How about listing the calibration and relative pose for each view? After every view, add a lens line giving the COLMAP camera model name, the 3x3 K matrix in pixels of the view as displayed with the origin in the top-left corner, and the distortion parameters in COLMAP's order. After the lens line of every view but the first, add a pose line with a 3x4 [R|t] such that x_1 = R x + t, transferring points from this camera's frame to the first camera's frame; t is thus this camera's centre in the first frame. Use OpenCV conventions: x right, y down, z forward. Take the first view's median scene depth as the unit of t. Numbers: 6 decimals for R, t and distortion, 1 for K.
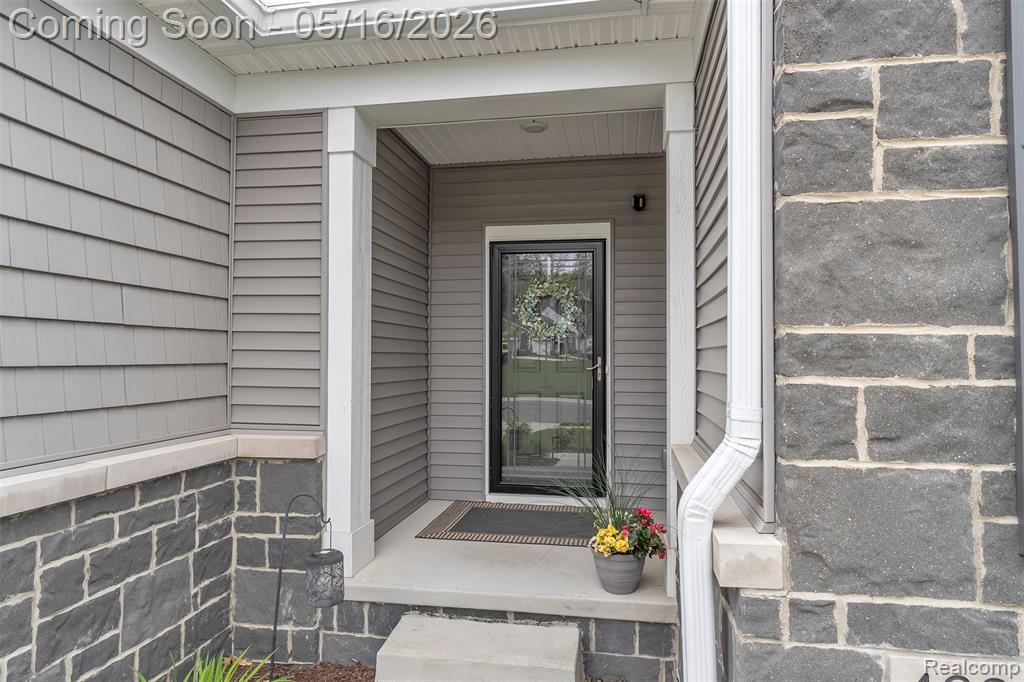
lens RADIAL K [[636.8, 0, 512.8], [0, 636.8, 345.5], [0, 0, 1]] dist [-0.000876, -0.000219]
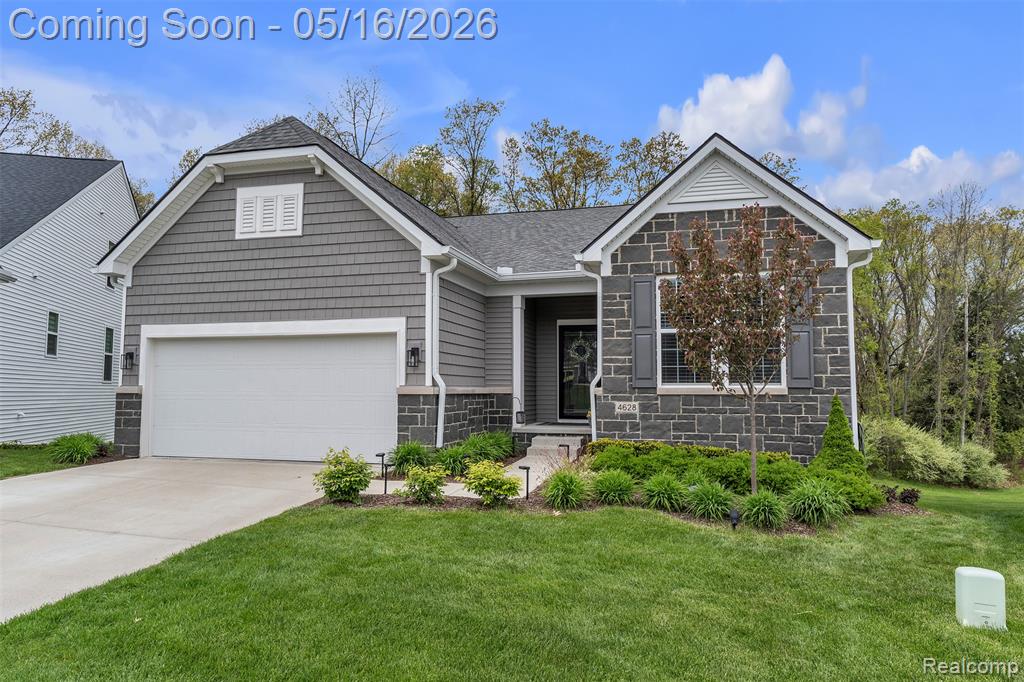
lens RADIAL K [[626.7, 0, 535.7], [0, 626.7, 342.5], [0, 0, 1]] dist [-0.001197, -0.000046]
pose [[0.997650, -0.006411, -0.068211, 0.073948], [0.002854, 0.998636, -0.052126, 0.075617], [0.068452, 0.051809, 0.996308, -2.612499]]
